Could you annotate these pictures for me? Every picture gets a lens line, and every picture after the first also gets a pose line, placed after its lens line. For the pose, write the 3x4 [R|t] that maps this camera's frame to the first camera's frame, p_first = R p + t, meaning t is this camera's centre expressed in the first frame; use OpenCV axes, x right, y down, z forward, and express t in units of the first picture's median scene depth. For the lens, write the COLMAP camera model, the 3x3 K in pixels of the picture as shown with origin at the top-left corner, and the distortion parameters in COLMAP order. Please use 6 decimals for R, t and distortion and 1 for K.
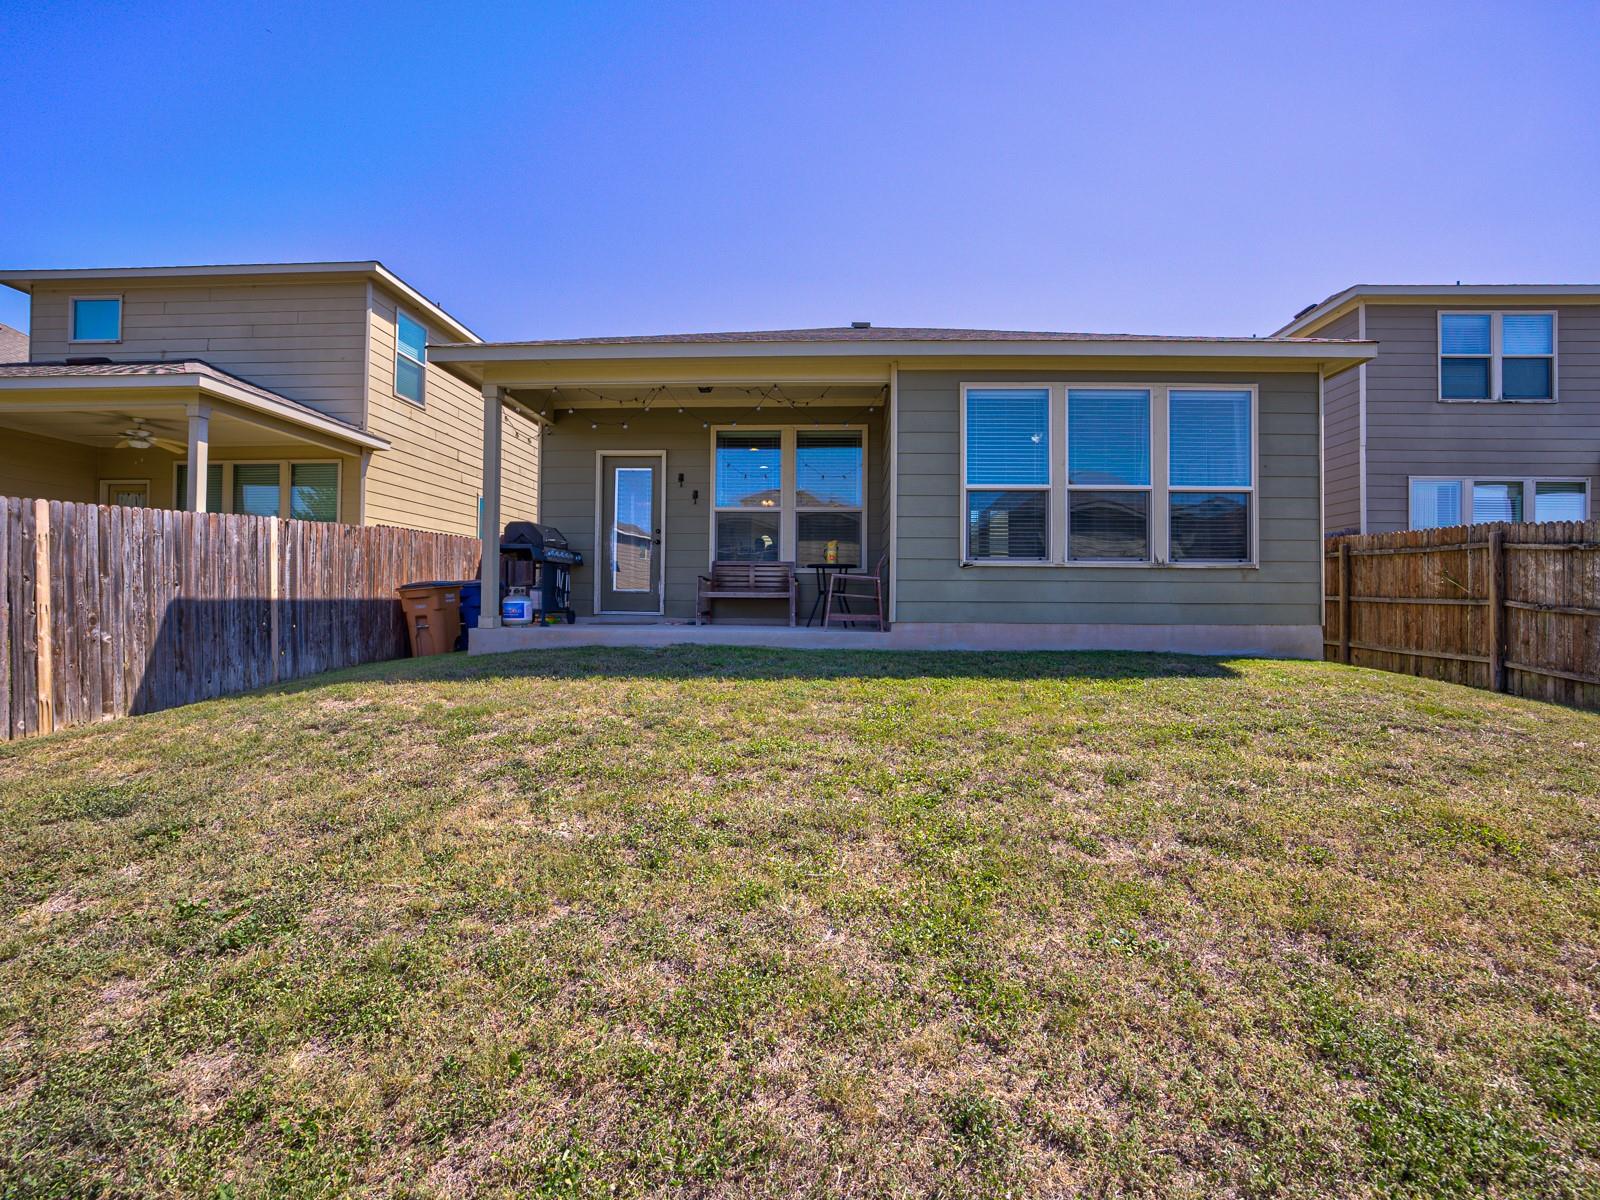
lens RADIAL K [[640.9, 0, 804.8], [0, 640.9, 597.3], [0, 0, 1]] dist [0.000683, 0.000579]
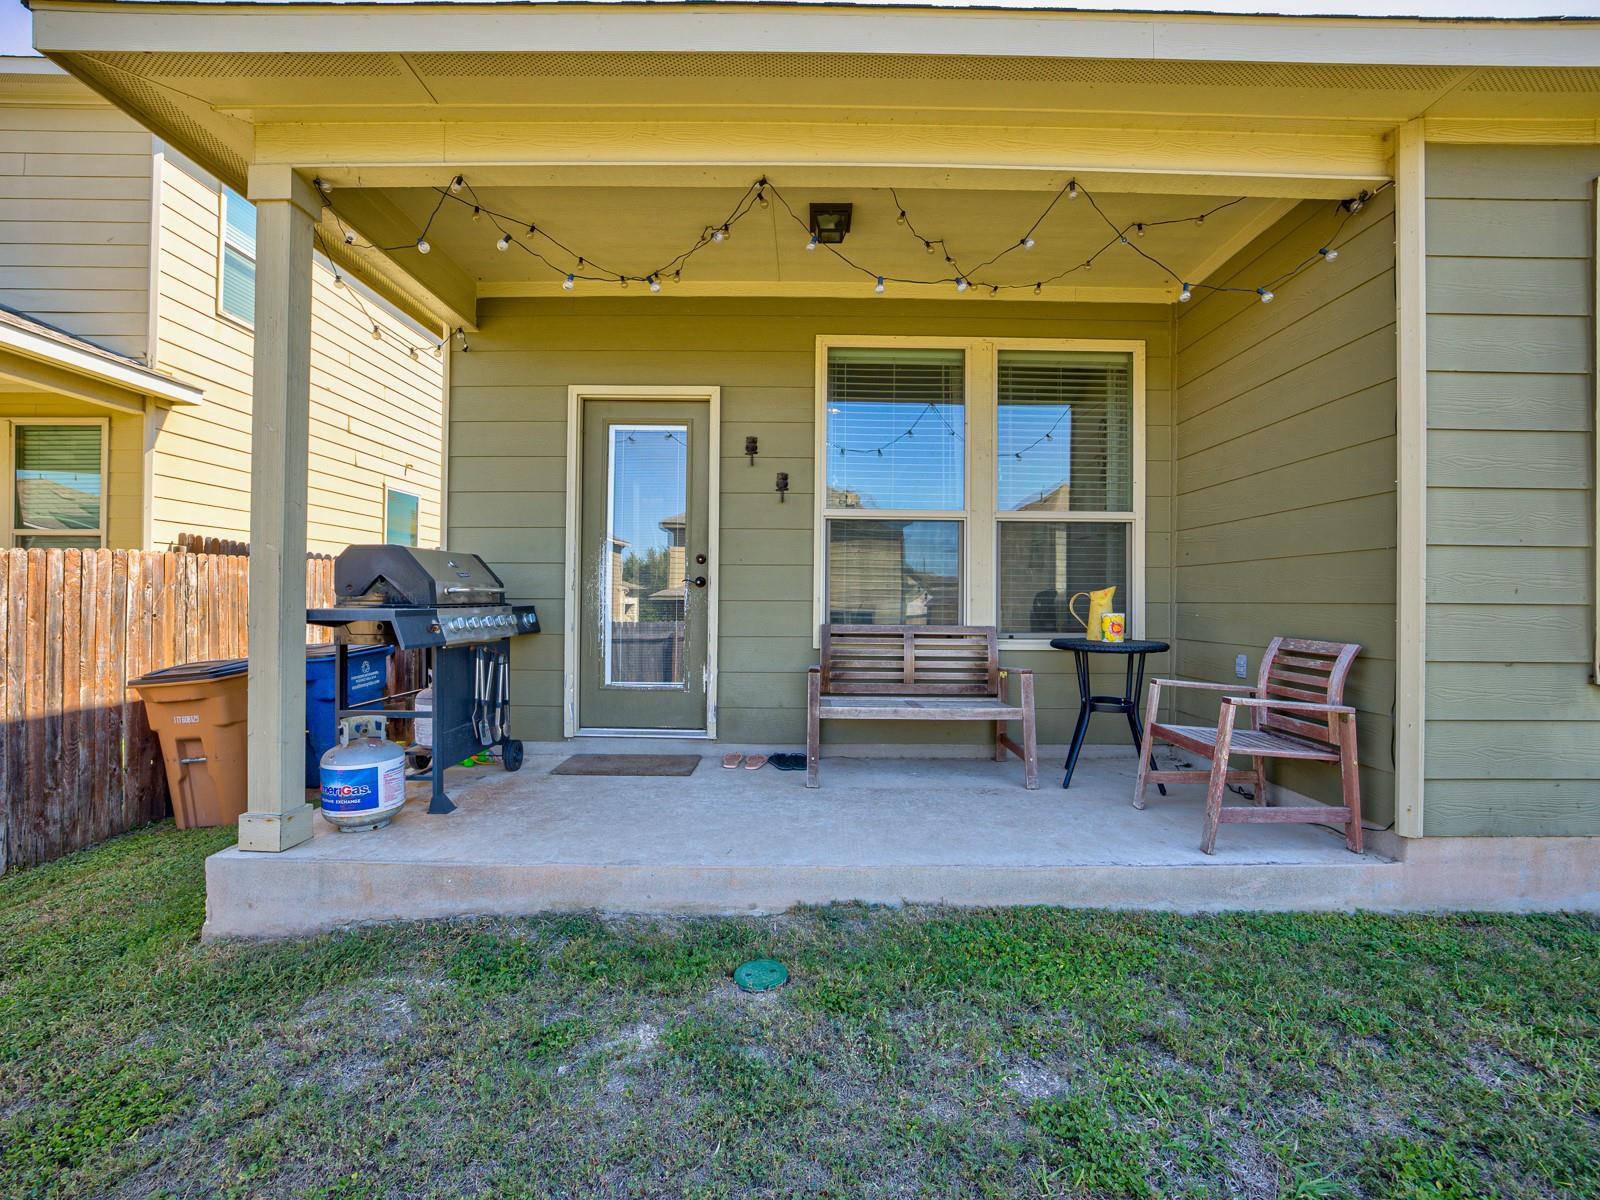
lens RADIAL K [[640.9, 0, 798.6], [0, 640.9, 603.2], [0, 0, 1]] dist [0.000683, 0.000579]
pose [[0.999127, 0.000615, 0.041772, -0.177104], [-0.001152, 0.999917, 0.012843, -0.077219], [-0.041760, -0.012880, 0.999045, 0.524498]]
